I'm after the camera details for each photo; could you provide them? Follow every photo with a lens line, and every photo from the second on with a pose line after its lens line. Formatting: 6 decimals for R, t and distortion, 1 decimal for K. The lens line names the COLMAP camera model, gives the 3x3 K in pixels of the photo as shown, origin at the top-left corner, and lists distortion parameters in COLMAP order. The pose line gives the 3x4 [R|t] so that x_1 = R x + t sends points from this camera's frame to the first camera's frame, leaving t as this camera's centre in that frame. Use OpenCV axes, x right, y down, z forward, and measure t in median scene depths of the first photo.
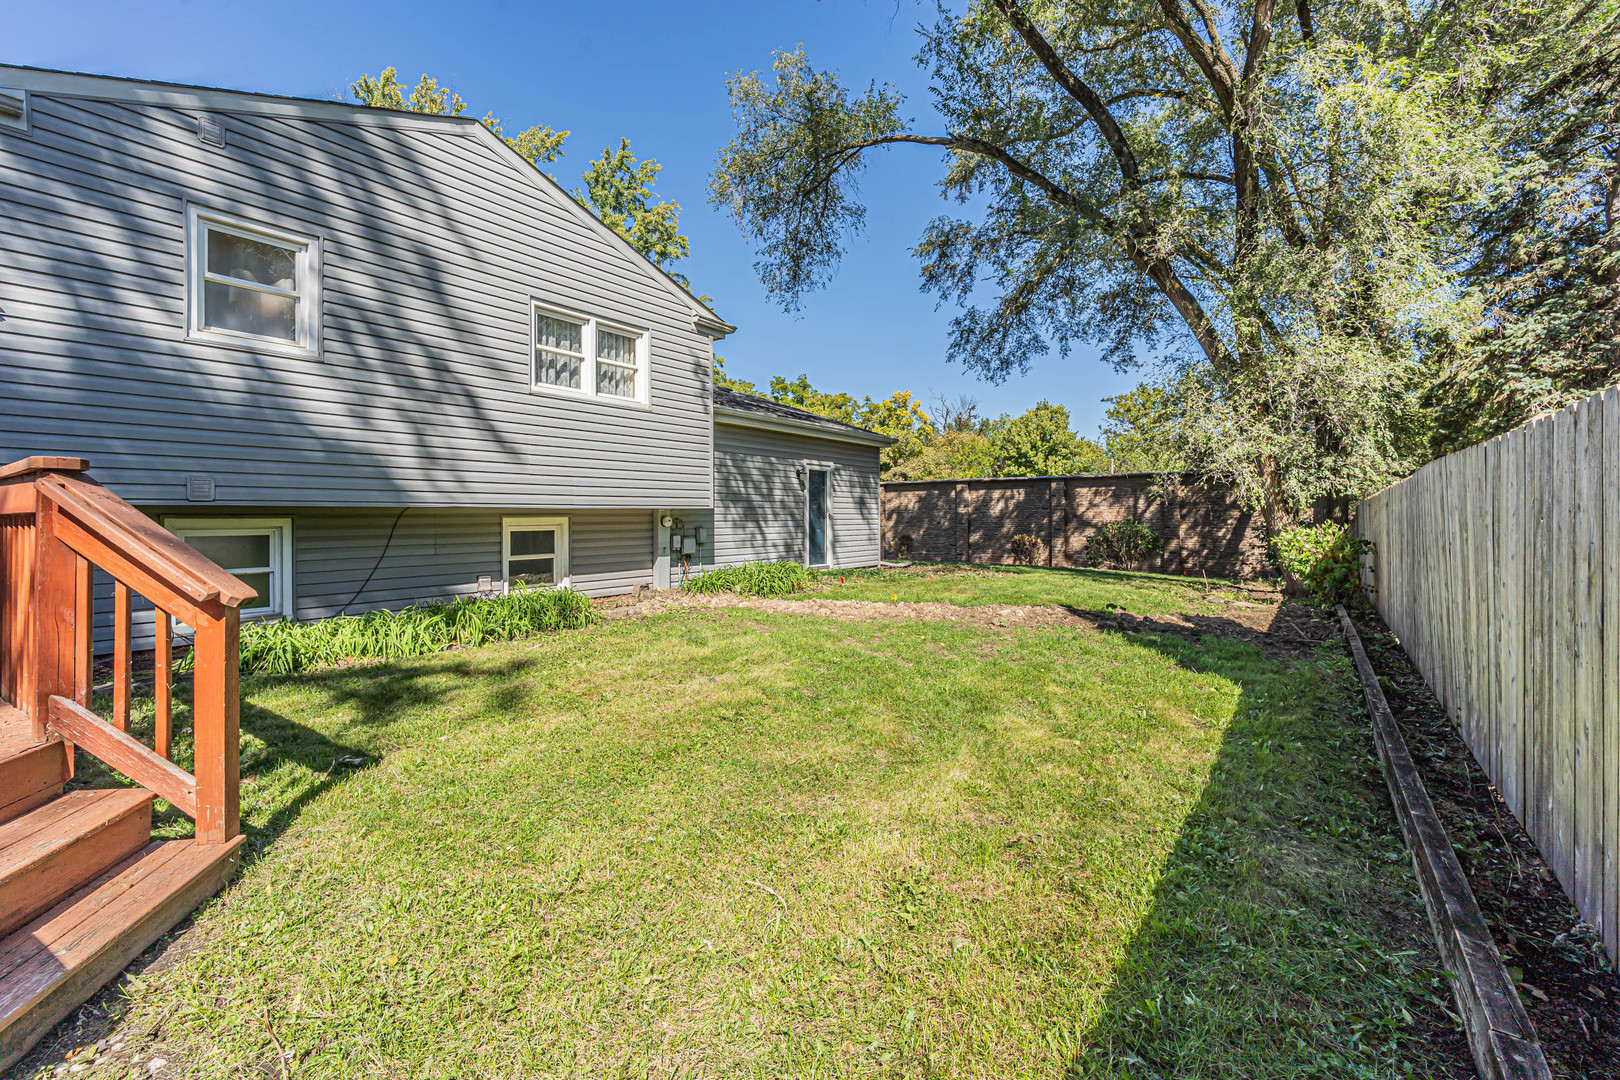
lens RADIAL K [[722.3, 0, 829.0], [0, 722.3, 521.5], [0, 0, 1]] dist [-0.000090, -0.000432]
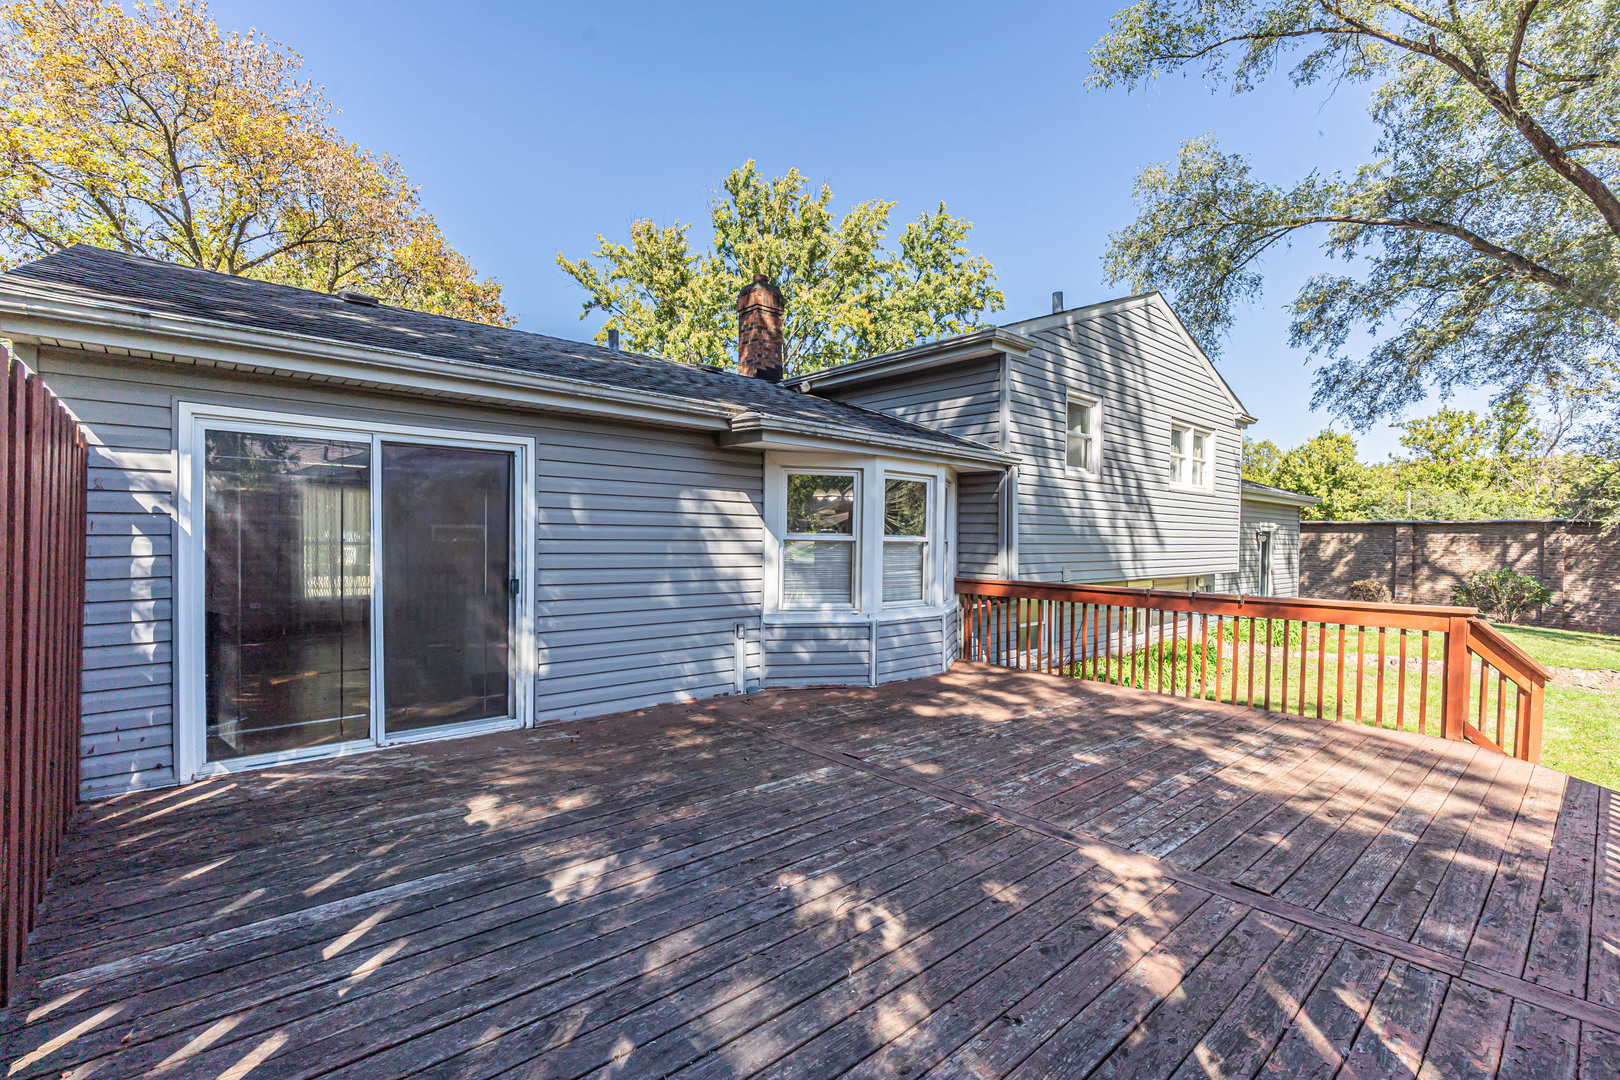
lens RADIAL K [[722.3, 0, 816.8], [0, 722.3, 550.7], [0, 0, 1]] dist [-0.000090, -0.000432]
pose [[0.970280, 0.024979, -0.240693, -0.234536], [-0.021250, 0.999611, 0.018076, -0.024936], [0.241051, -0.012424, 0.970433, -0.146825]]
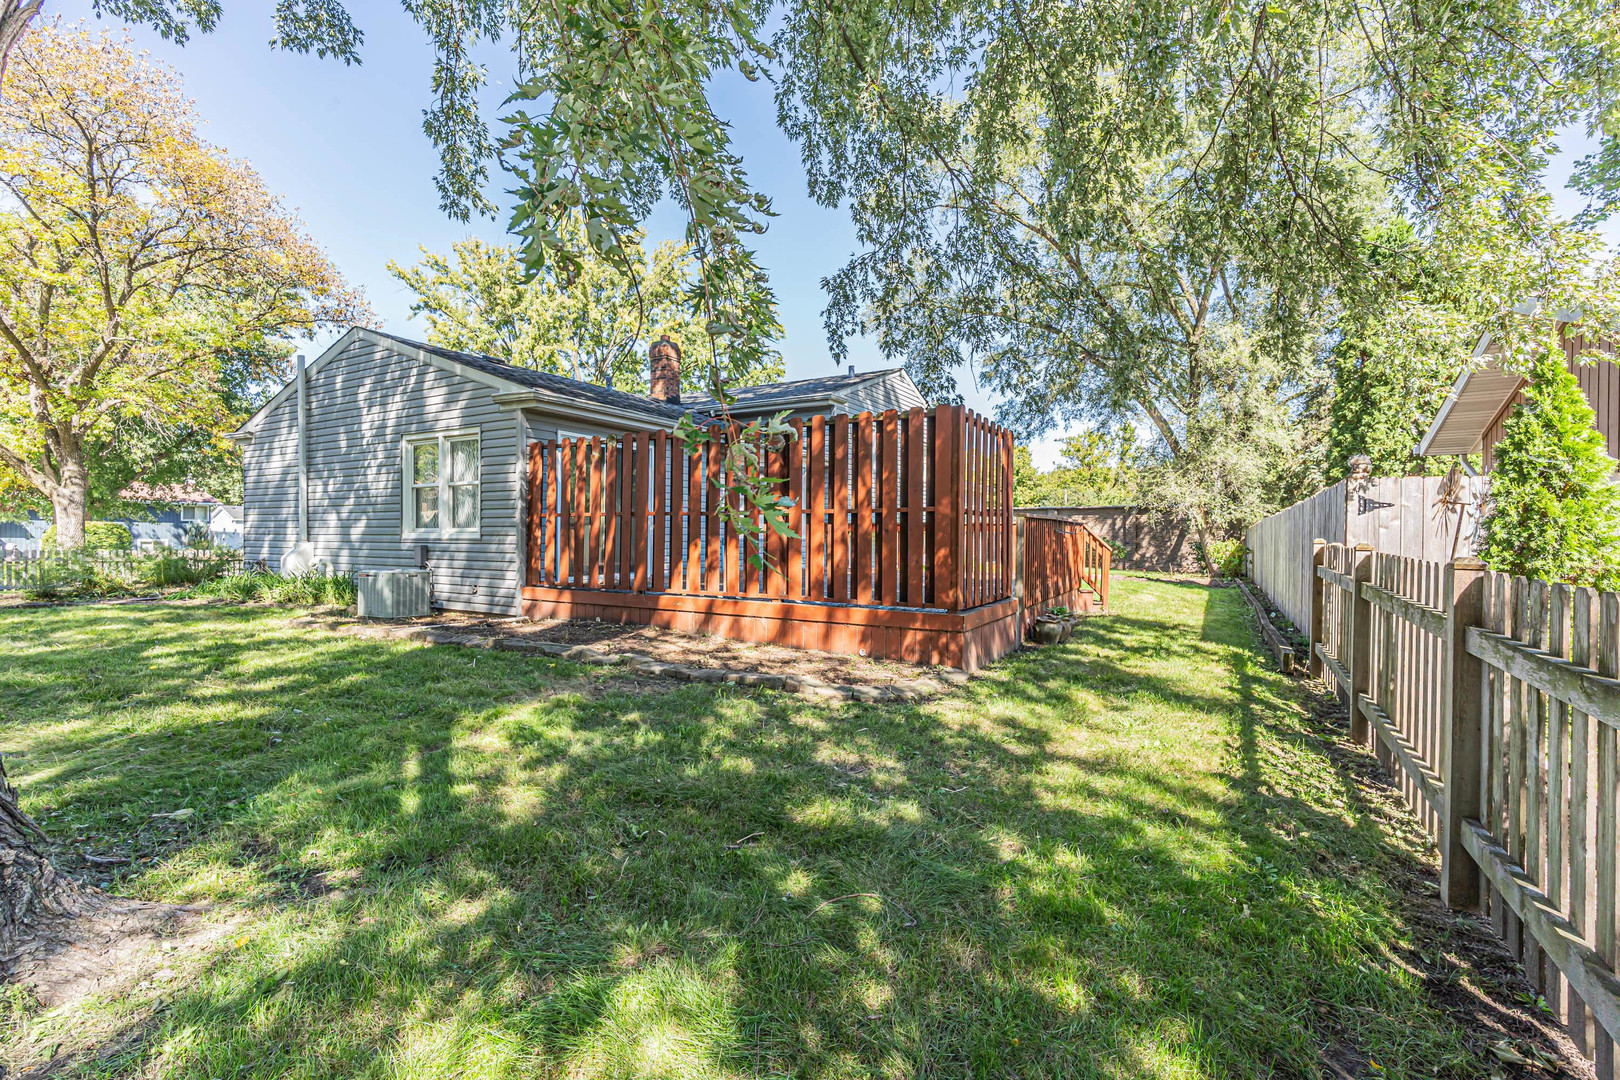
lens RADIAL K [[722.3, 0, 805.4], [0, 722.3, 535.1], [0, 0, 1]] dist [-0.000090, -0.000432]
pose [[0.997263, 0.010707, 0.073155, -0.302309], [-0.010363, 0.999933, -0.005085, 0.007240], [-0.073205, 0.004313, 0.997308, -0.434837]]
